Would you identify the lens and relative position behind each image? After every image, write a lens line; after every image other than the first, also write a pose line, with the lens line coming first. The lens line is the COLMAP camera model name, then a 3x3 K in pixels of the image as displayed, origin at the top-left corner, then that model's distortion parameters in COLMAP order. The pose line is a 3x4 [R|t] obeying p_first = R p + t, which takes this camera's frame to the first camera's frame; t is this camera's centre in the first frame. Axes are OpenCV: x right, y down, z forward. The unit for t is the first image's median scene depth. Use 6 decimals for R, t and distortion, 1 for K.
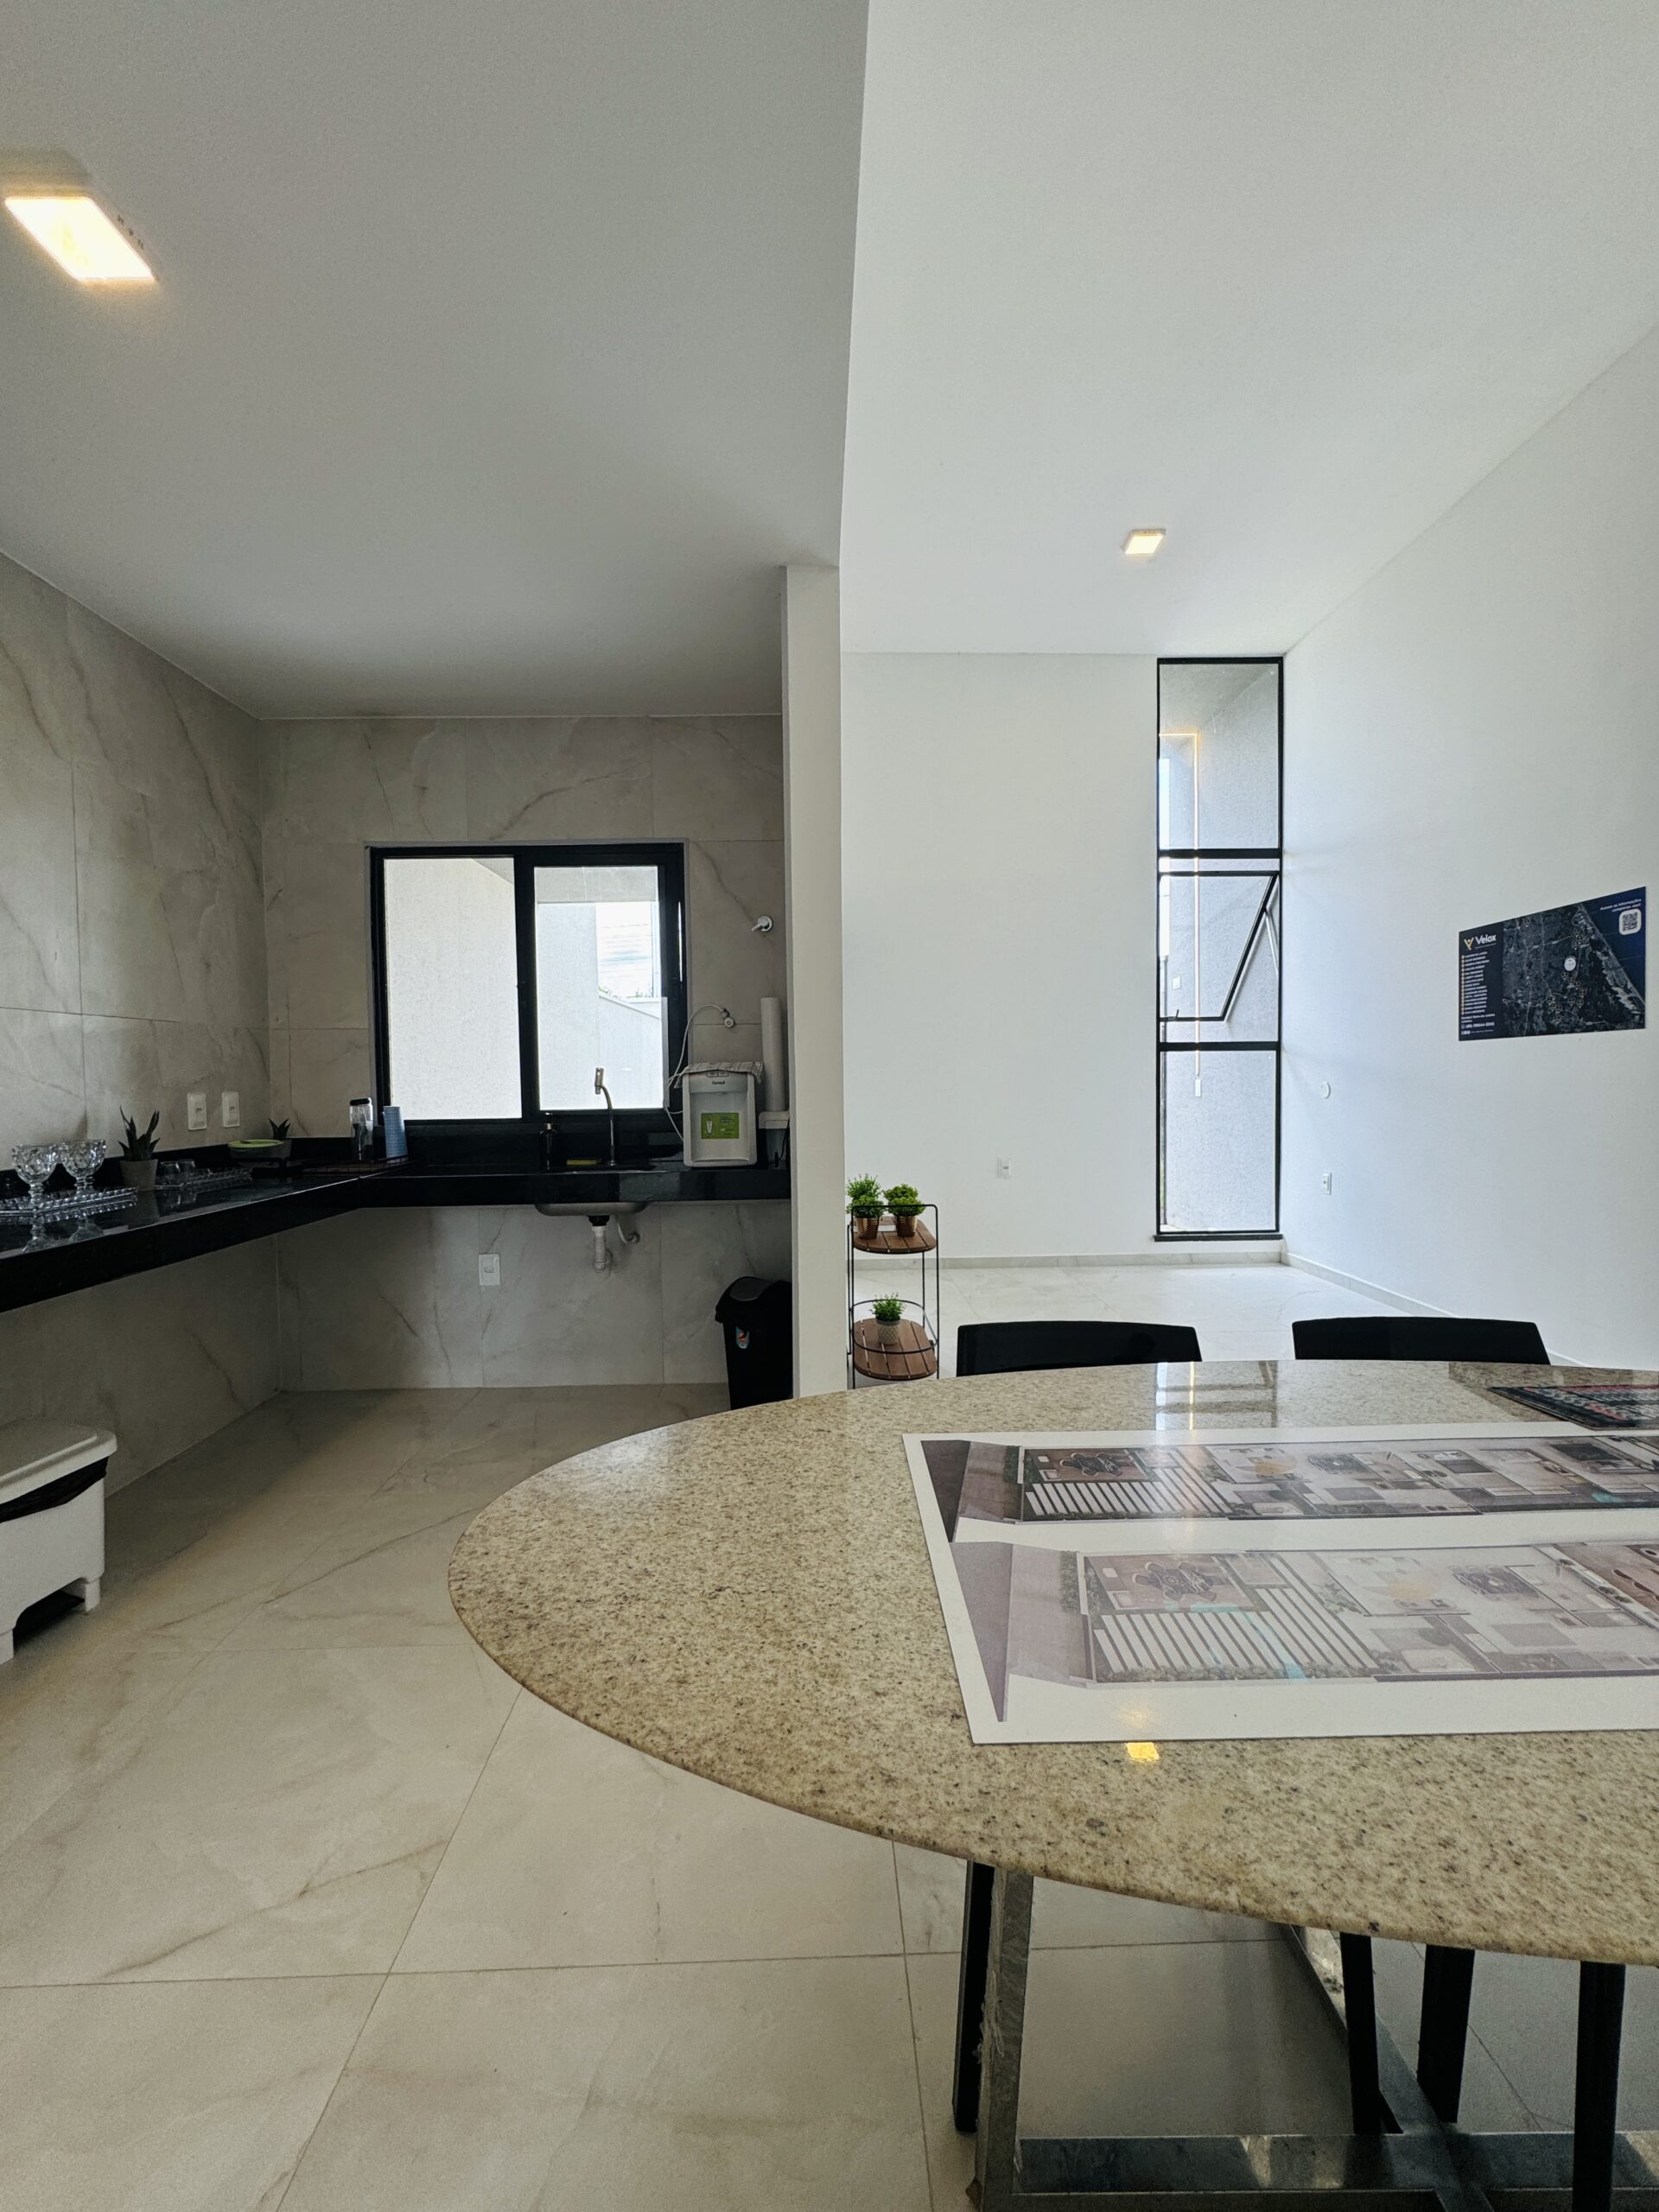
lens RADIAL K [[883.1, 0, 831.0], [0, 883.1, 1106.7], [0, 0, 1]] dist [-0.002563, 0.000166]
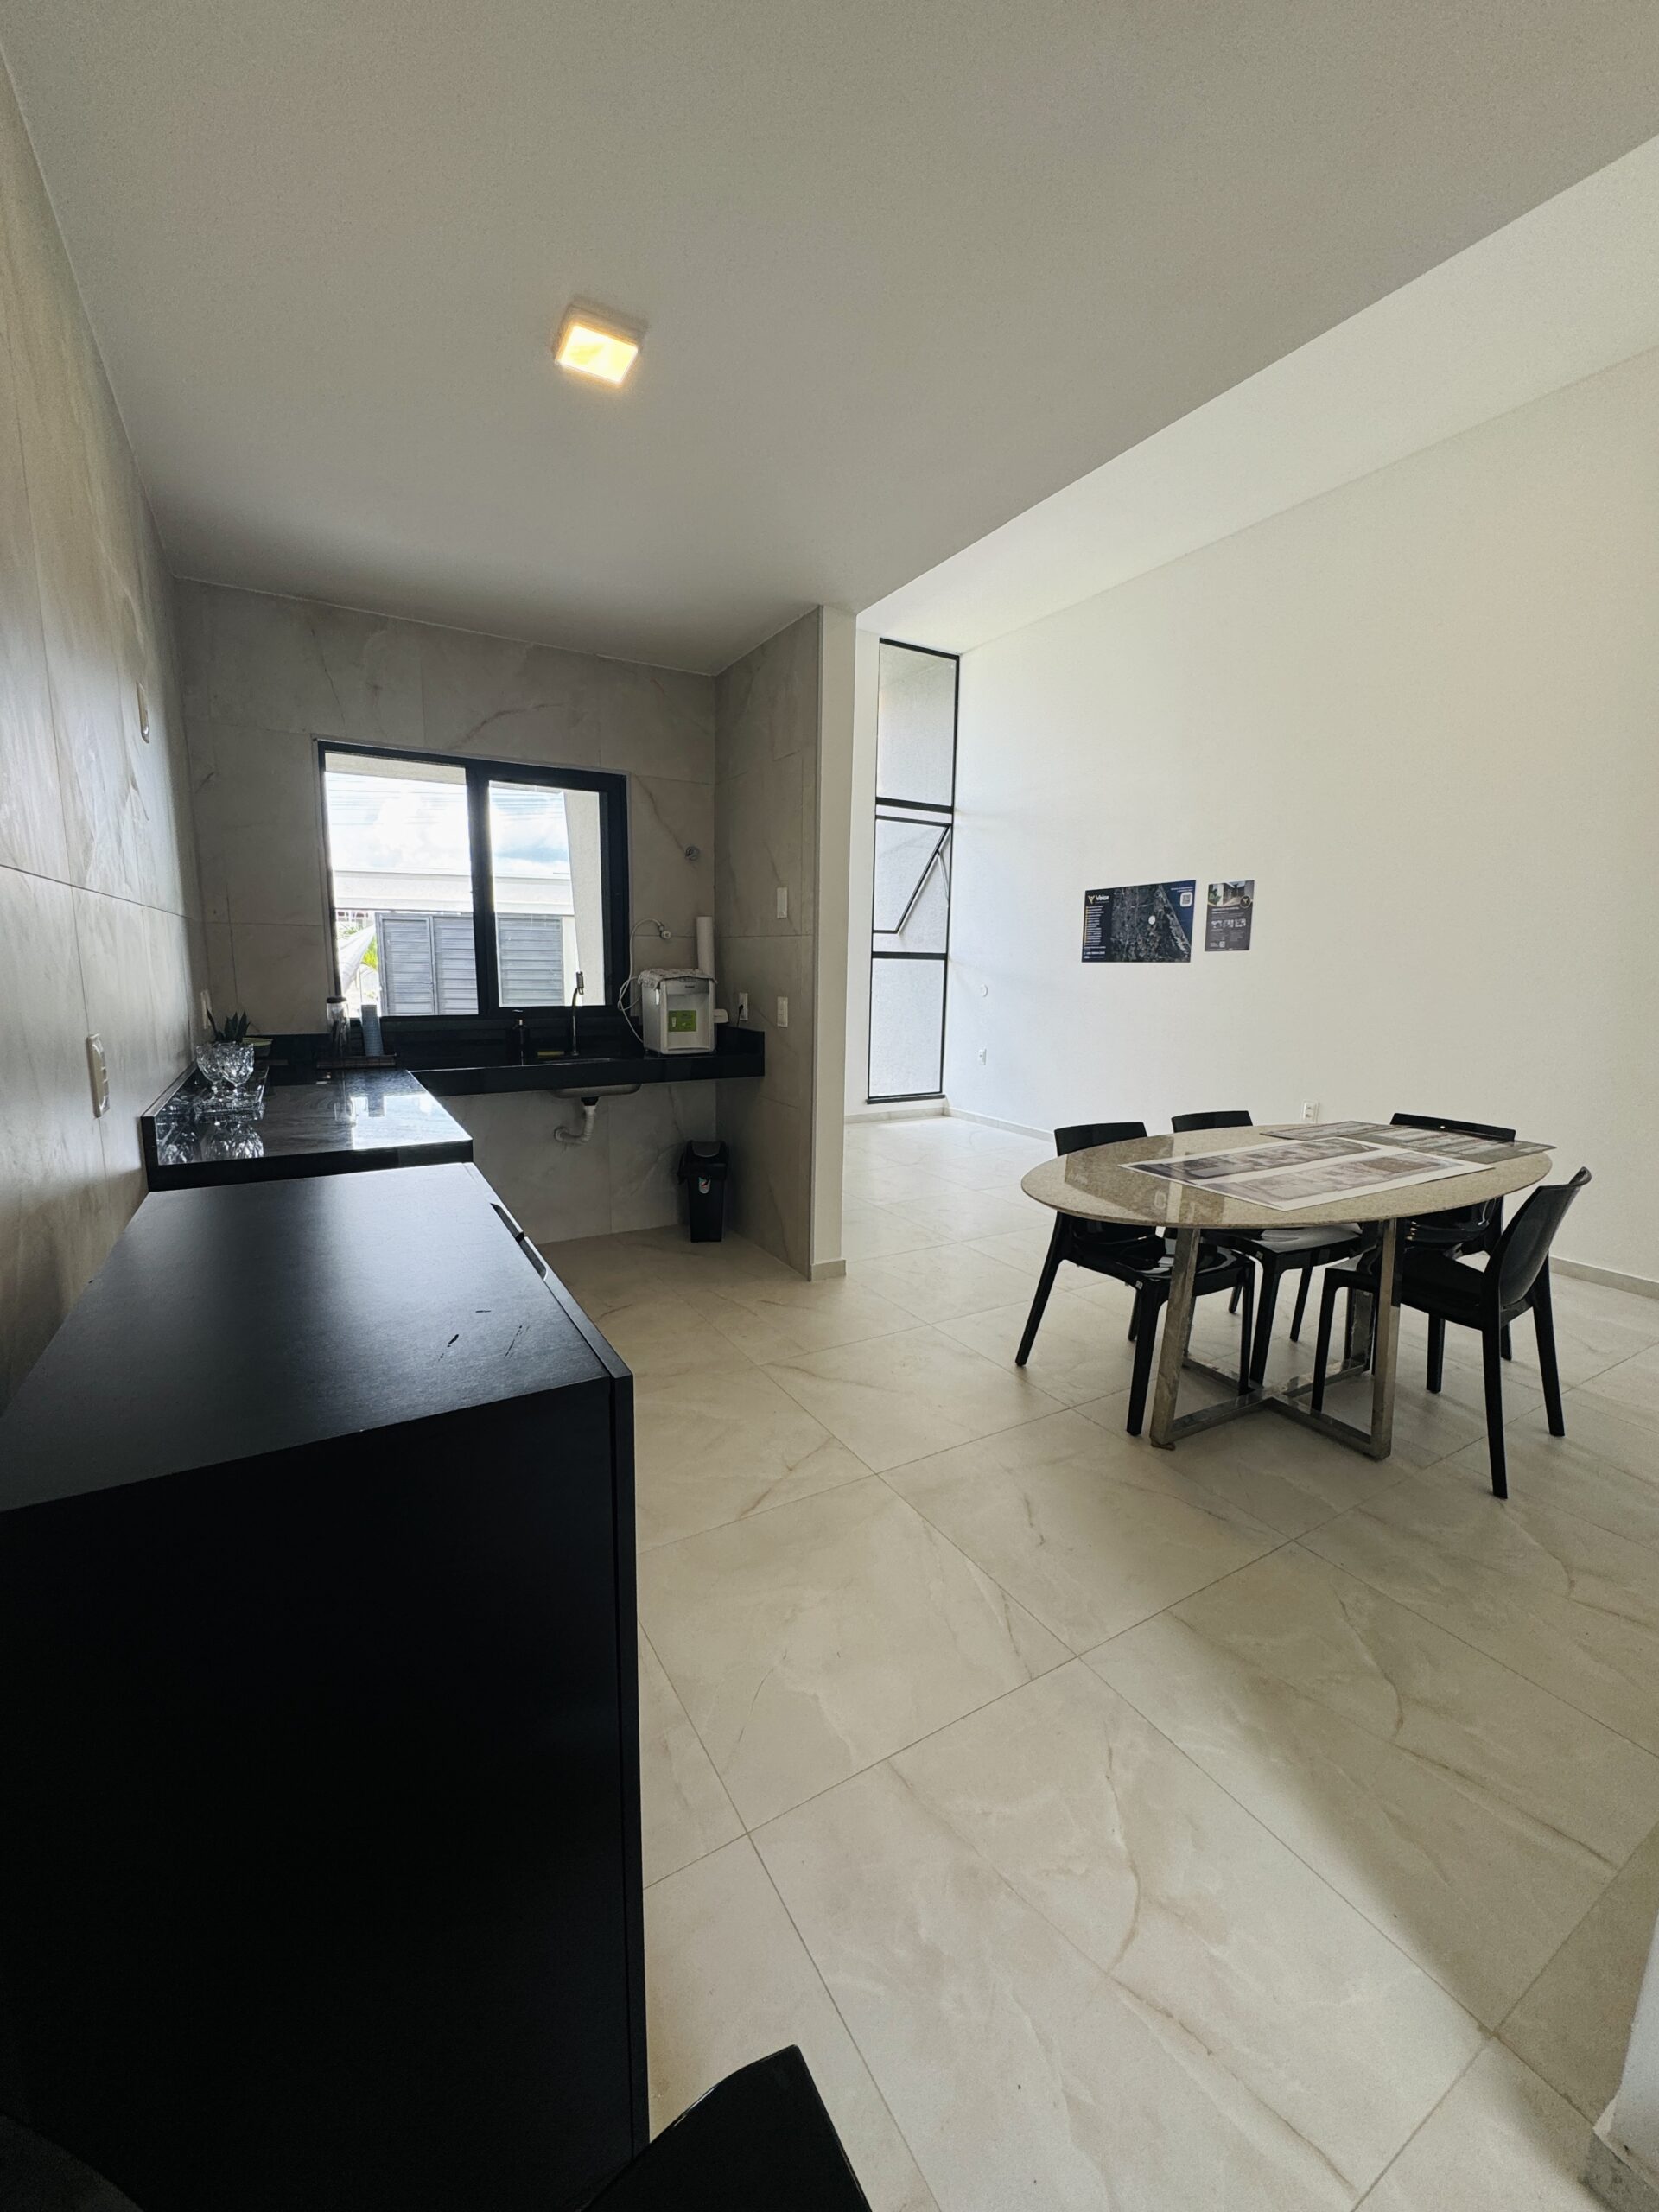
lens RADIAL K [[883.1, 0, 831.0], [0, 883.1, 1106.7], [0, 0, 1]] dist [-0.002563, 0.000166]
pose [[0.871654, -0.053283, 0.487216, -0.519651], [-0.010826, 0.991737, 0.127827, -0.018887], [-0.490001, -0.116696, 0.863875, -0.183154]]
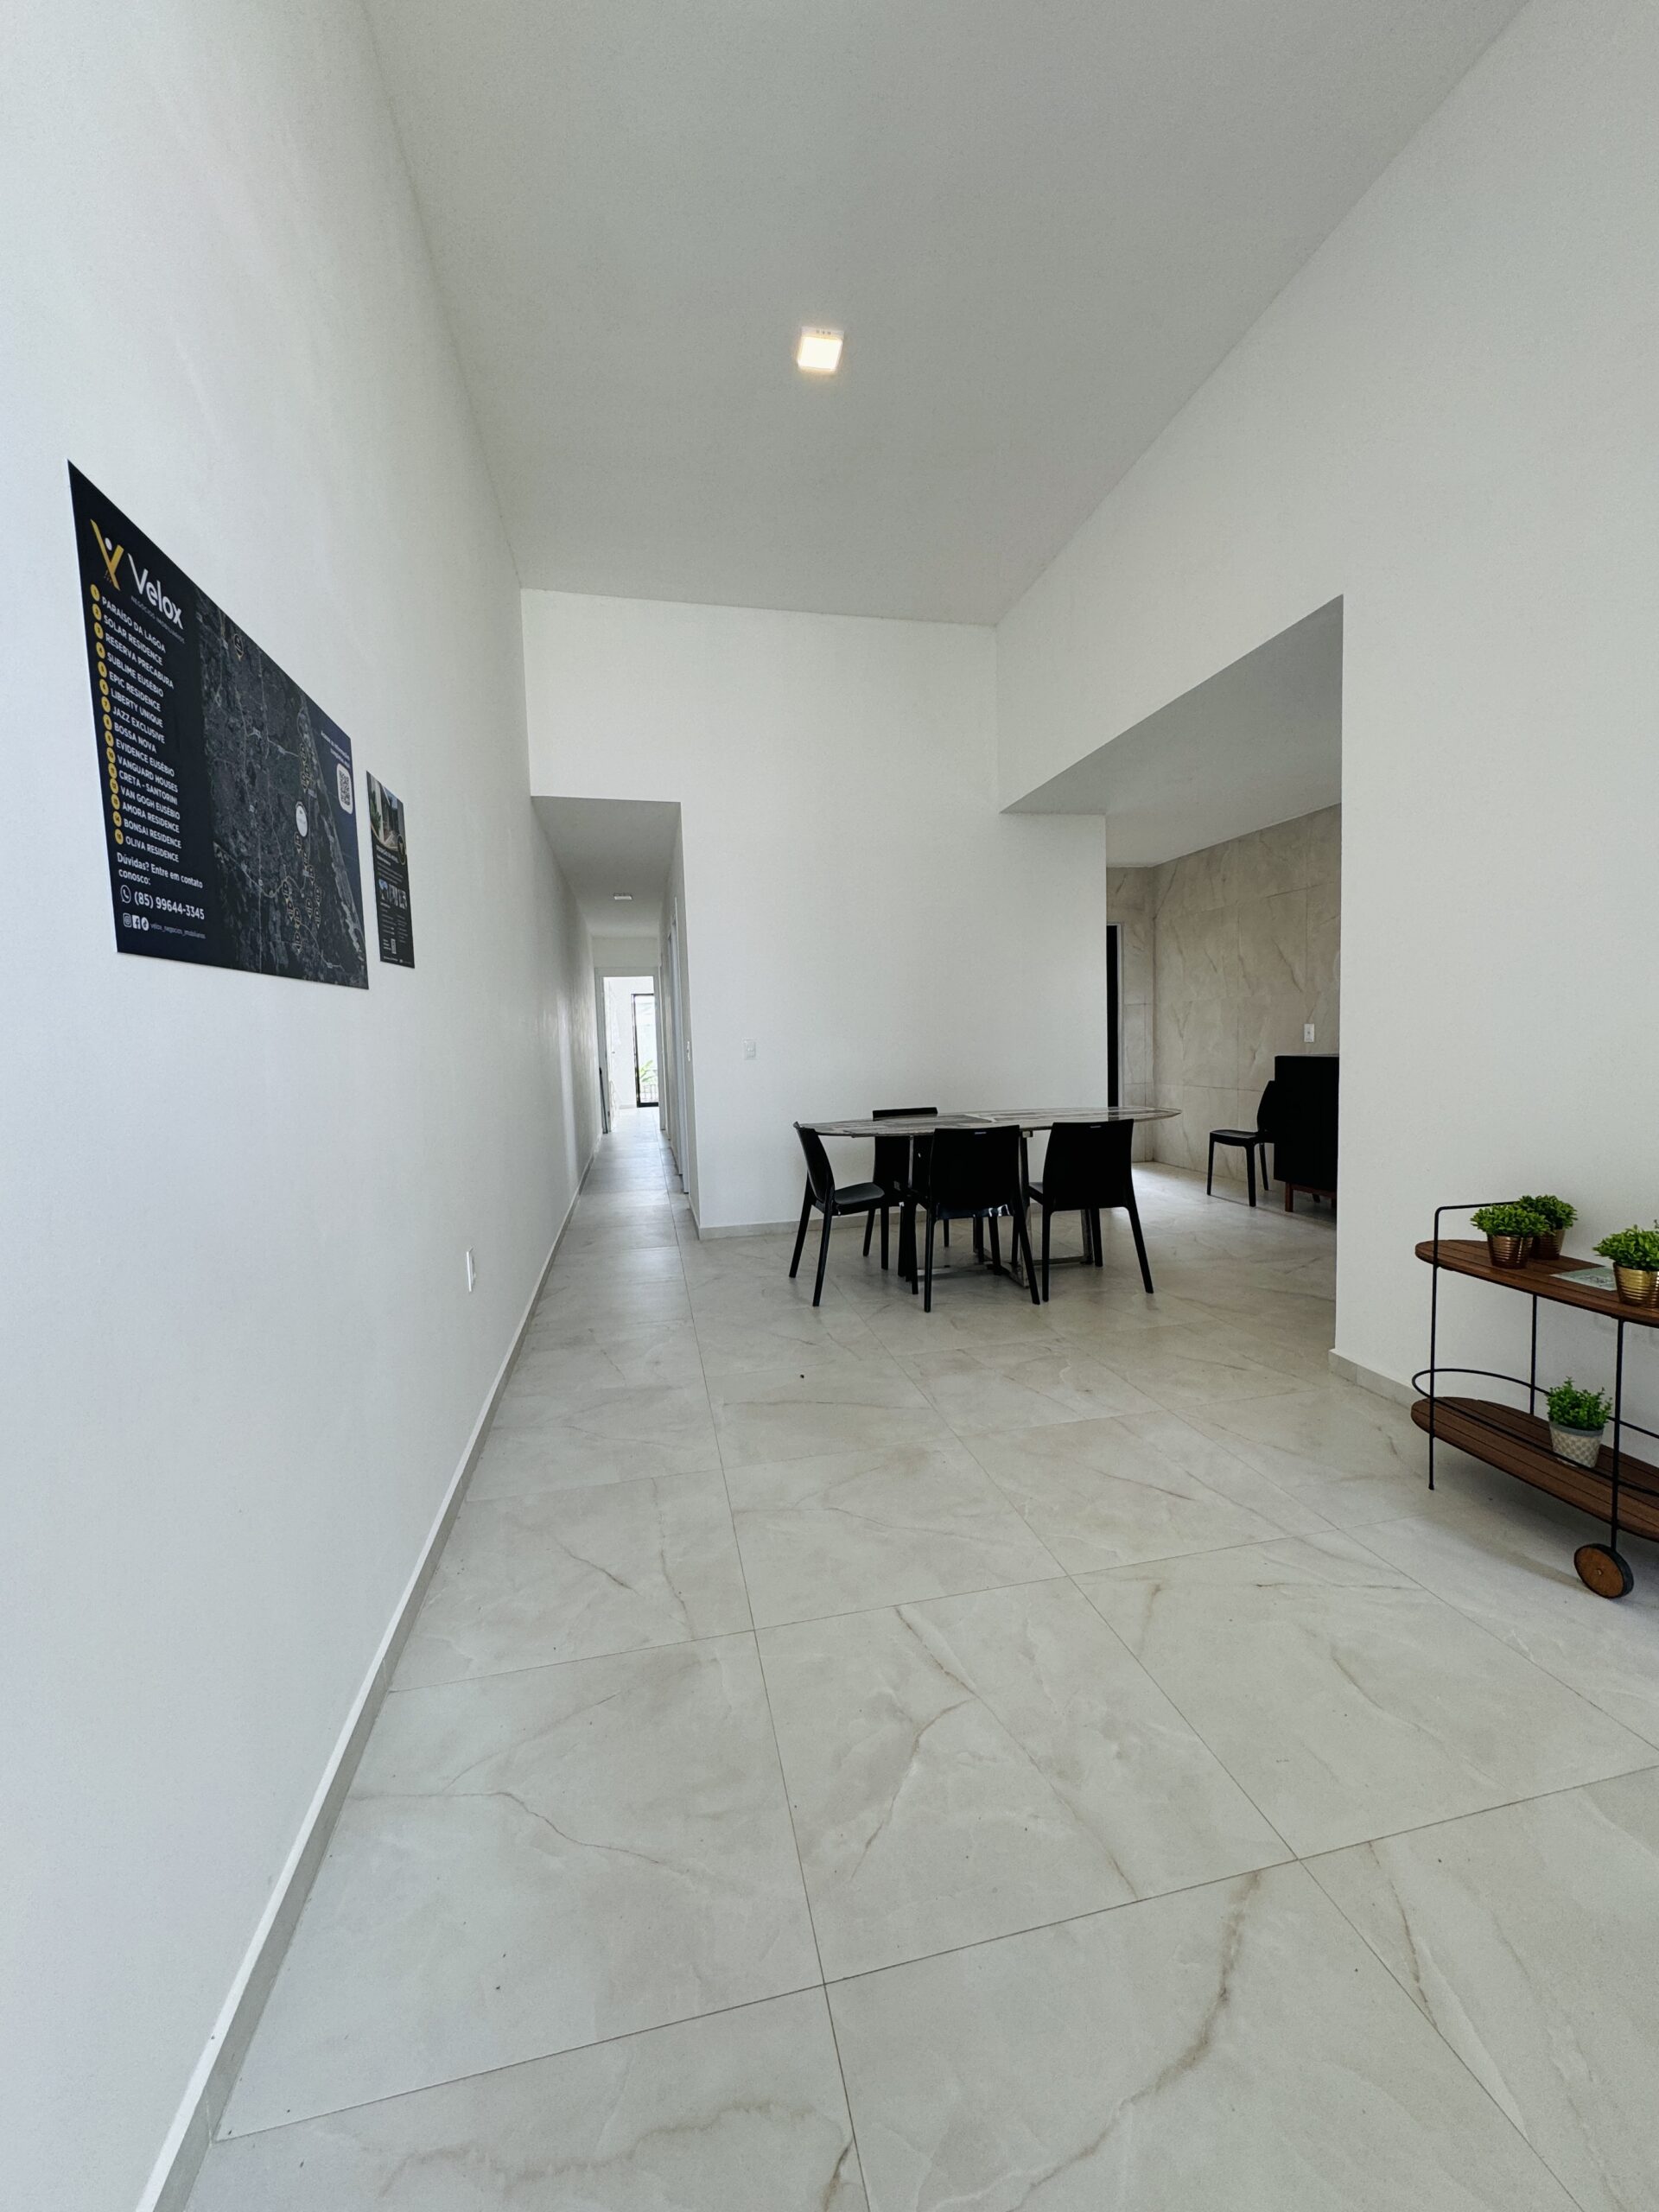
lens RADIAL K [[883.1, 0, 831.0], [0, 883.1, 1106.7], [0, 0, 1]] dist [-0.002563, 0.000166]
pose [[-0.980738, 0.058767, -0.186278, 0.670447], [0.036730, 0.992140, 0.119624, -0.063988], [0.191843, 0.110478, -0.975188, 1.489391]]
